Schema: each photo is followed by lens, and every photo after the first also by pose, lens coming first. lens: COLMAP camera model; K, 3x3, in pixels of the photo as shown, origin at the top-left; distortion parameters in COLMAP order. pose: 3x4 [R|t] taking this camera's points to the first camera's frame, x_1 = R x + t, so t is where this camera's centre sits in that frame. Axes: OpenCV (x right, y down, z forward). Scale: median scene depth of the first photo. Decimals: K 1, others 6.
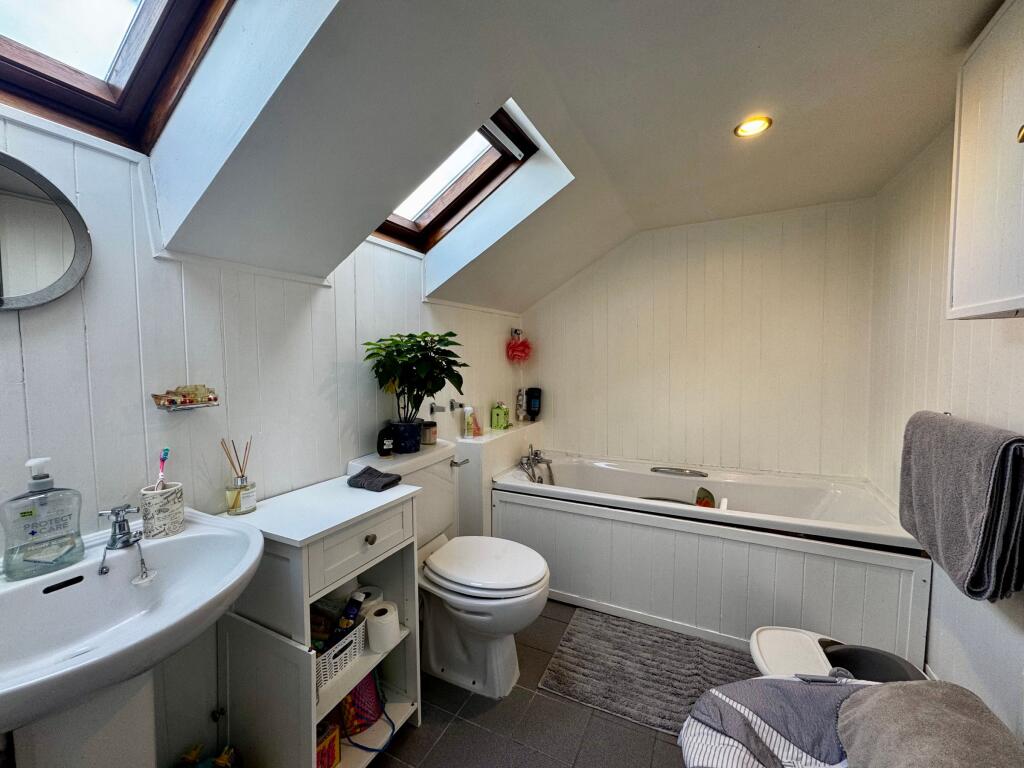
lens RADIAL K [[410.1, 0, 510.6], [0, 410.1, 382.8], [0, 0, 1]] dist [-0.001450, 0.000566]
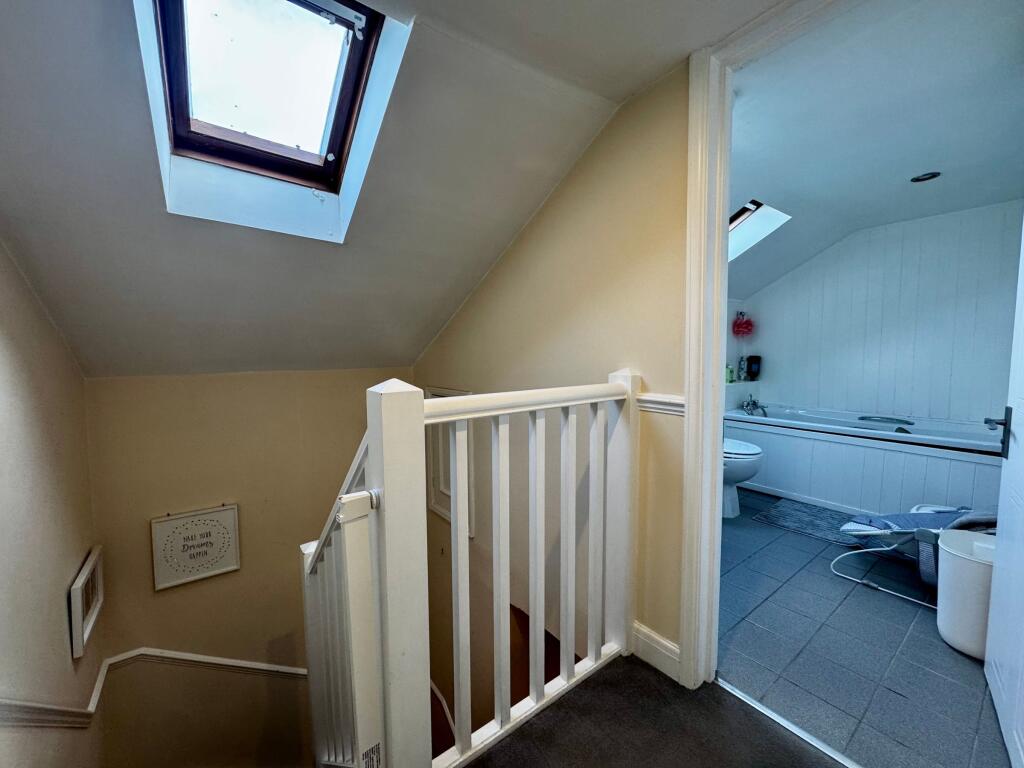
lens RADIAL K [[410.1, 0, 514.2], [0, 410.1, 383.3], [0, 0, 1]] dist [-0.001450, 0.000566]
pose [[0.895586, 0.037848, -0.443276, -0.050618], [-0.032337, 0.999277, 0.019989, 0.106294], [0.443713, -0.003568, 0.896162, -0.577225]]
